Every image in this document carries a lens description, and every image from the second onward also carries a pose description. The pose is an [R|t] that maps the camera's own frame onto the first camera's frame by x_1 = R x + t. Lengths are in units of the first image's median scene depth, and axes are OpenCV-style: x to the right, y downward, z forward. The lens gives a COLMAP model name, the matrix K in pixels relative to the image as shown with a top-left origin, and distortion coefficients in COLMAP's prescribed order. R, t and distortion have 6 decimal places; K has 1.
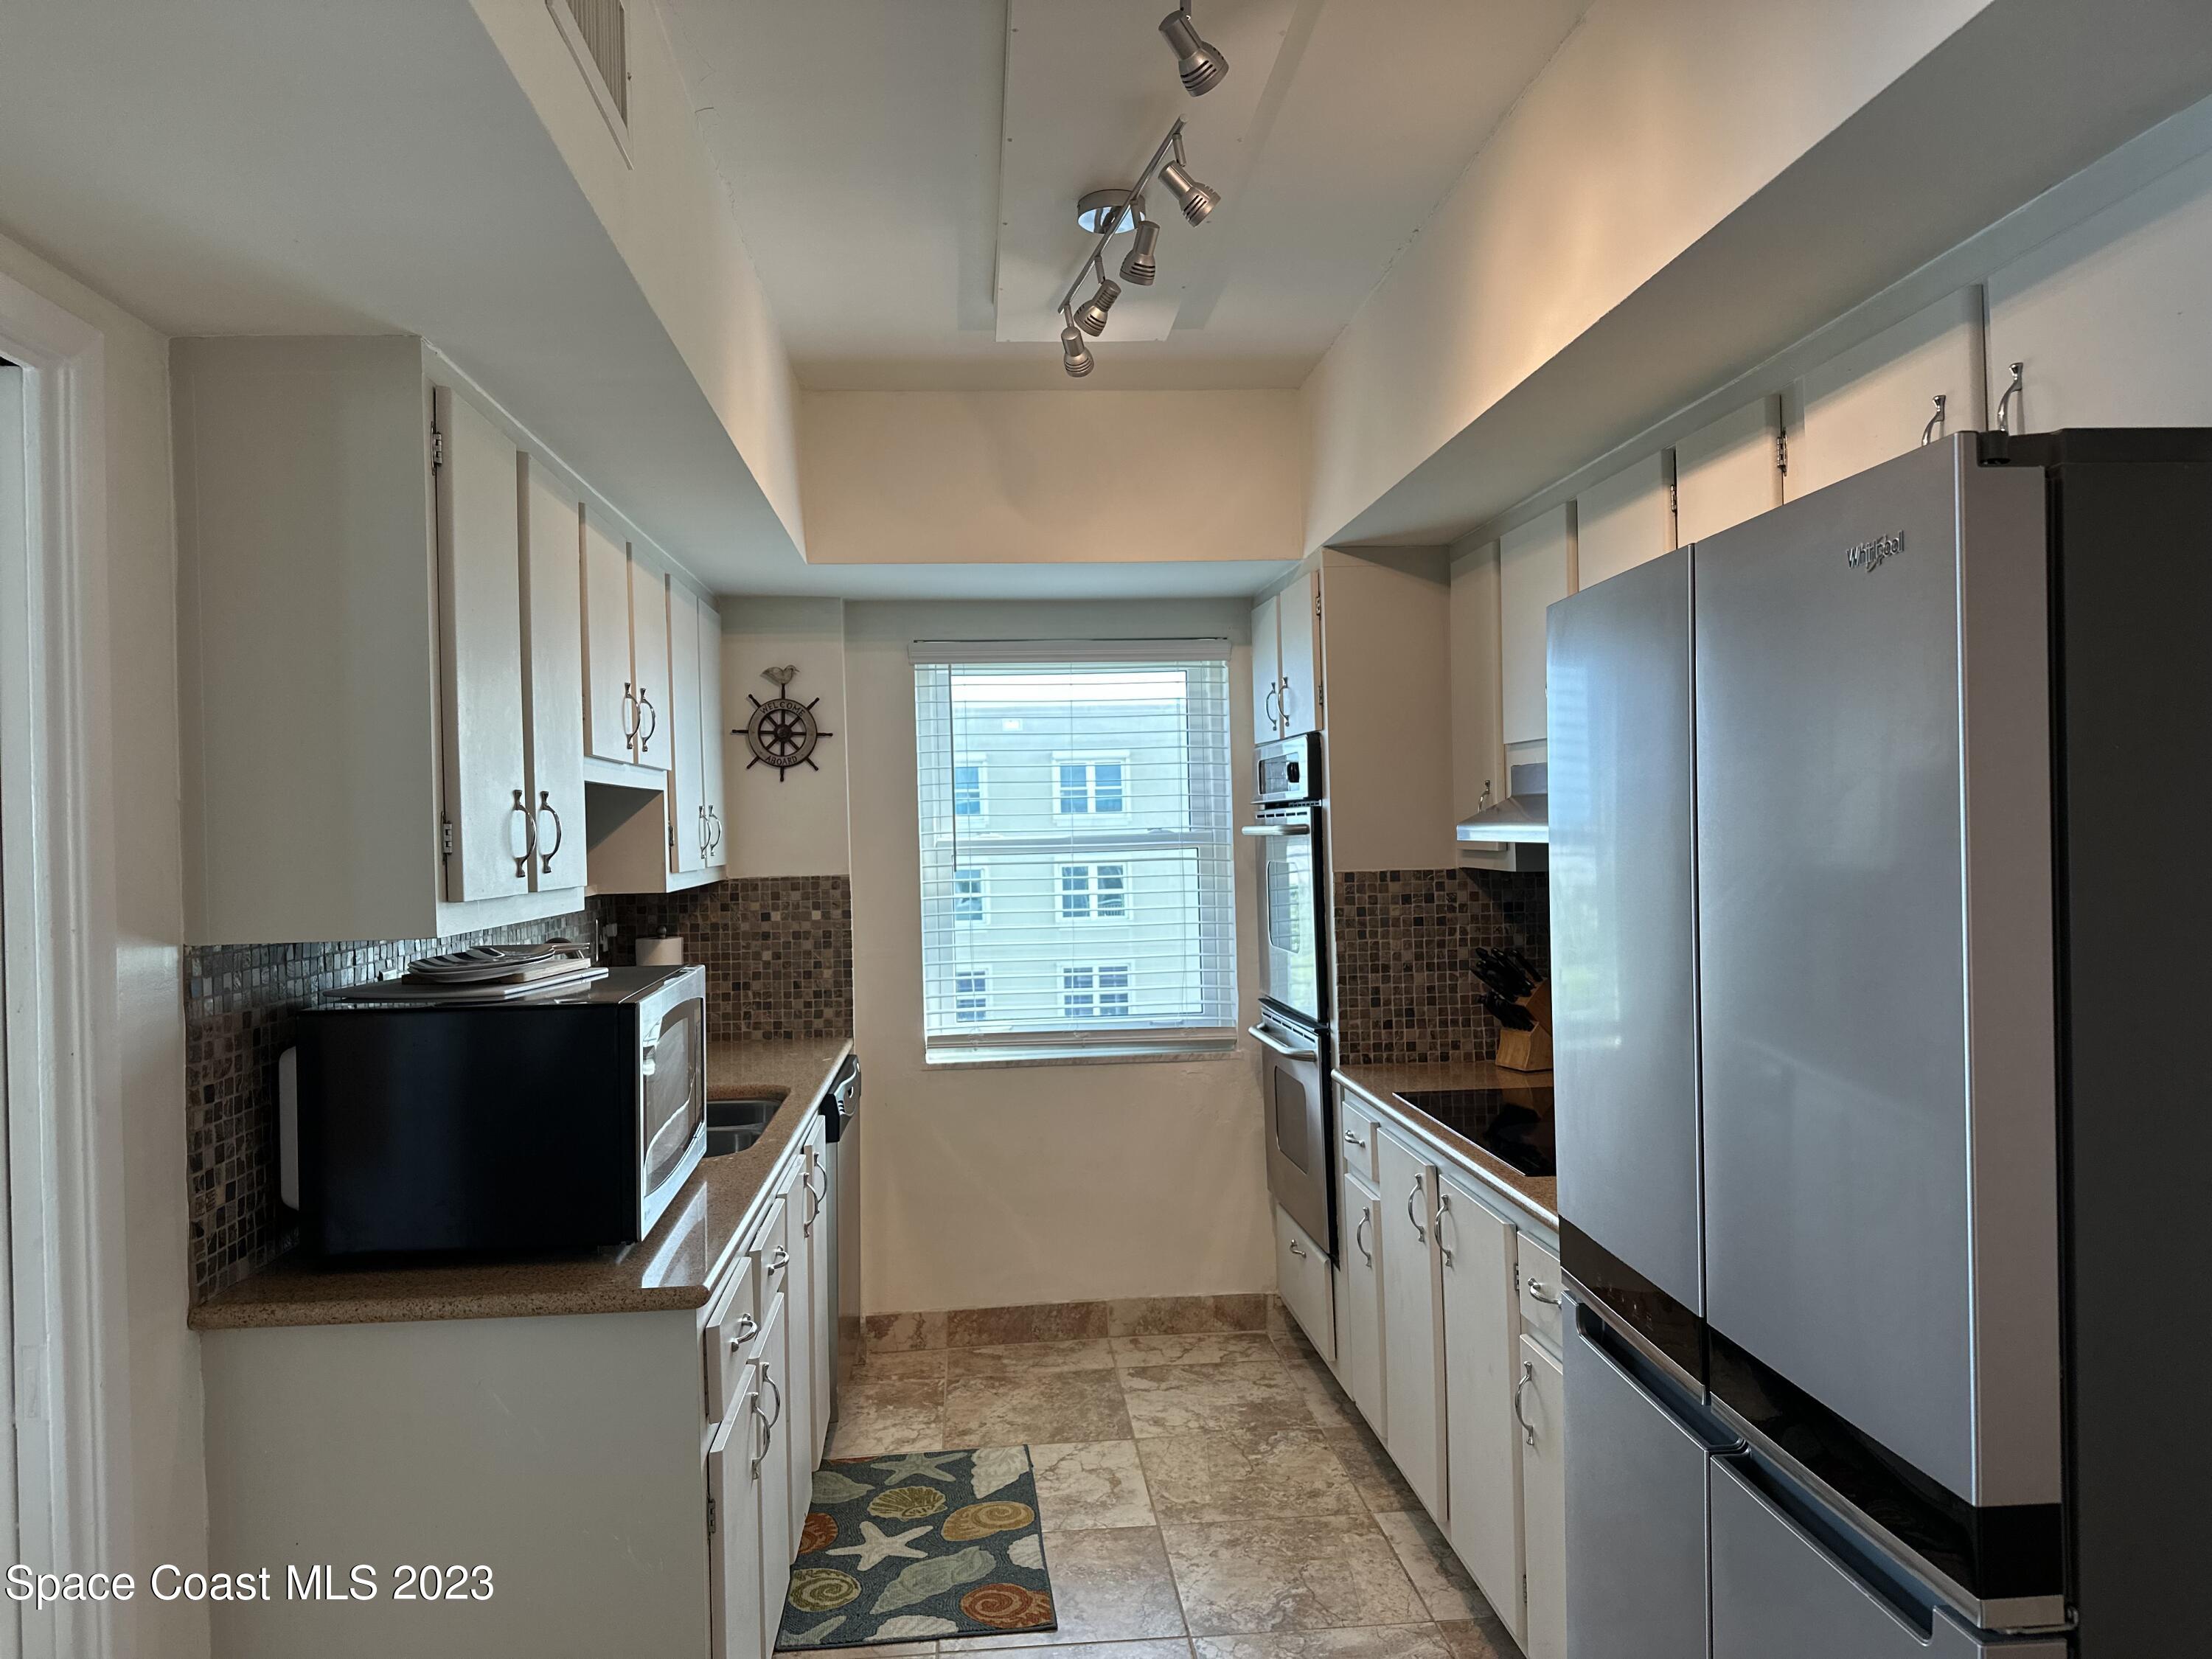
lens RADIAL K [[1573.7, 0, 1109.8], [0, 1573.7, 845.7], [0, 0, 1]] dist [0.045751, -0.061214]
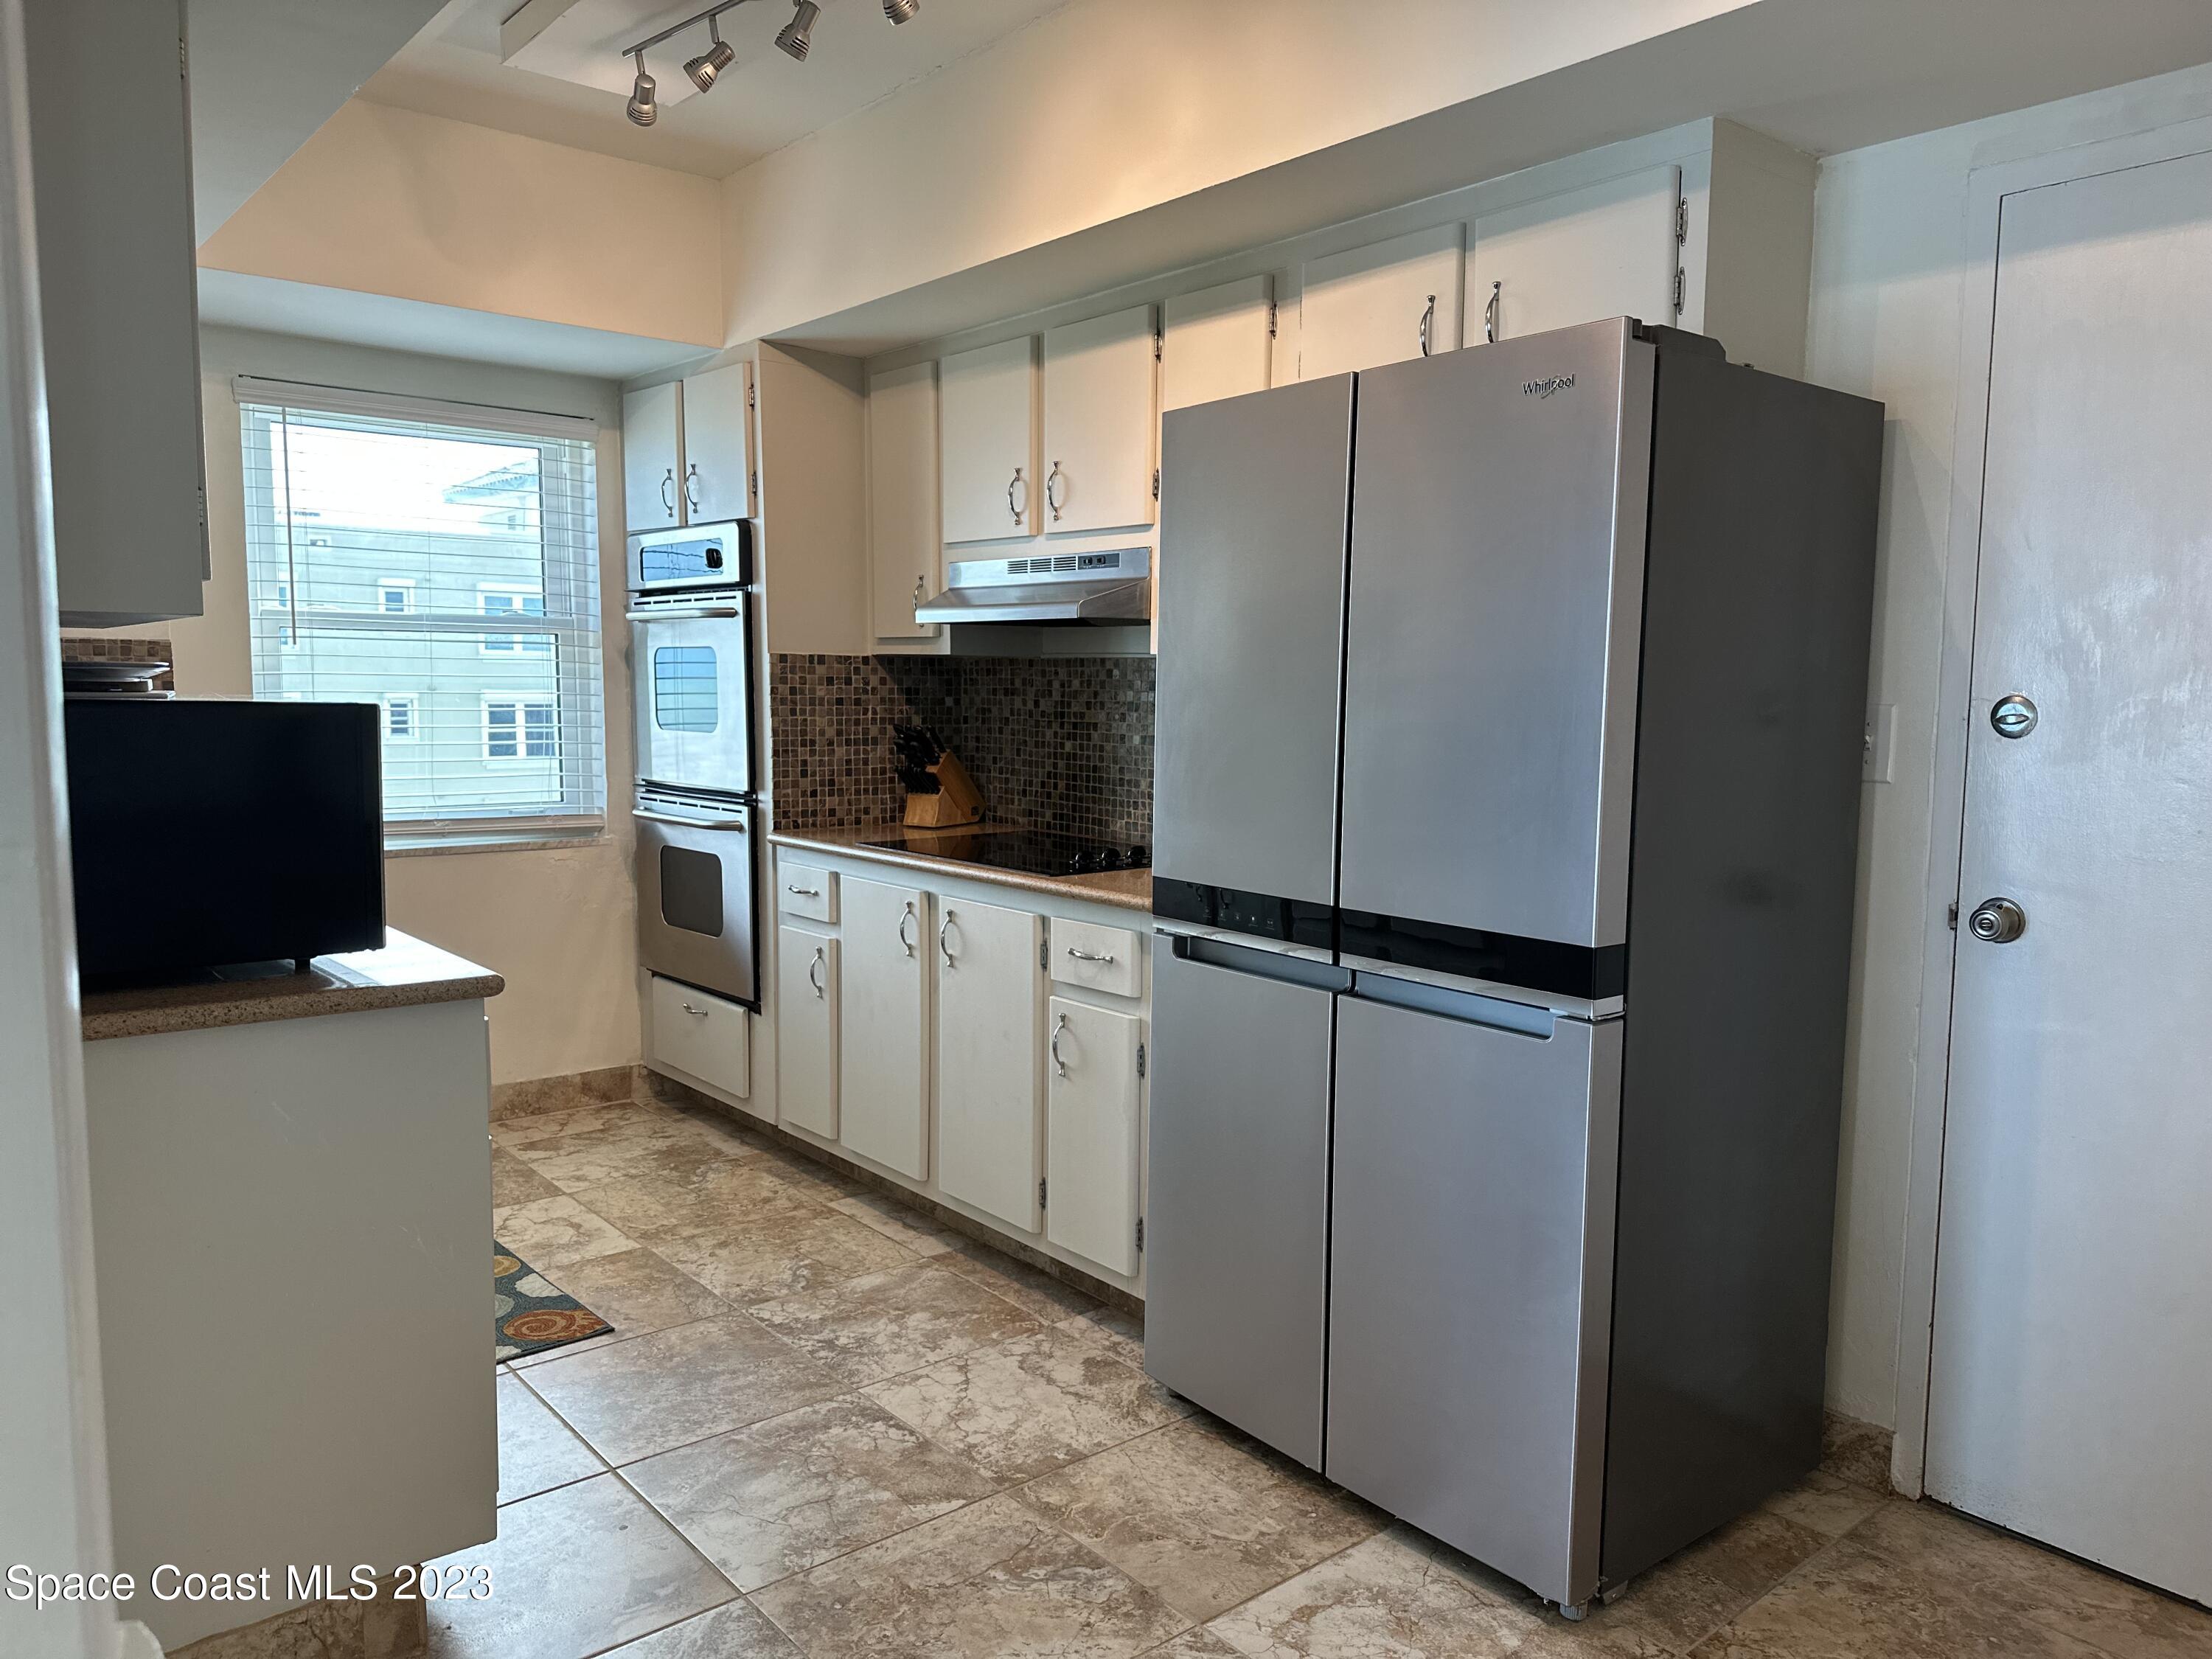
lens RADIAL K [[1573.7, 0, 1097.3], [0, 1573.7, 897.9], [0, 0, 1]] dist [0.045751, -0.061214]
pose [[0.811695, -0.041391, 0.582613, -0.295173], [-0.024589, 0.994180, 0.104887, 0.060620], [-0.583563, -0.099462, 0.805954, -0.028252]]
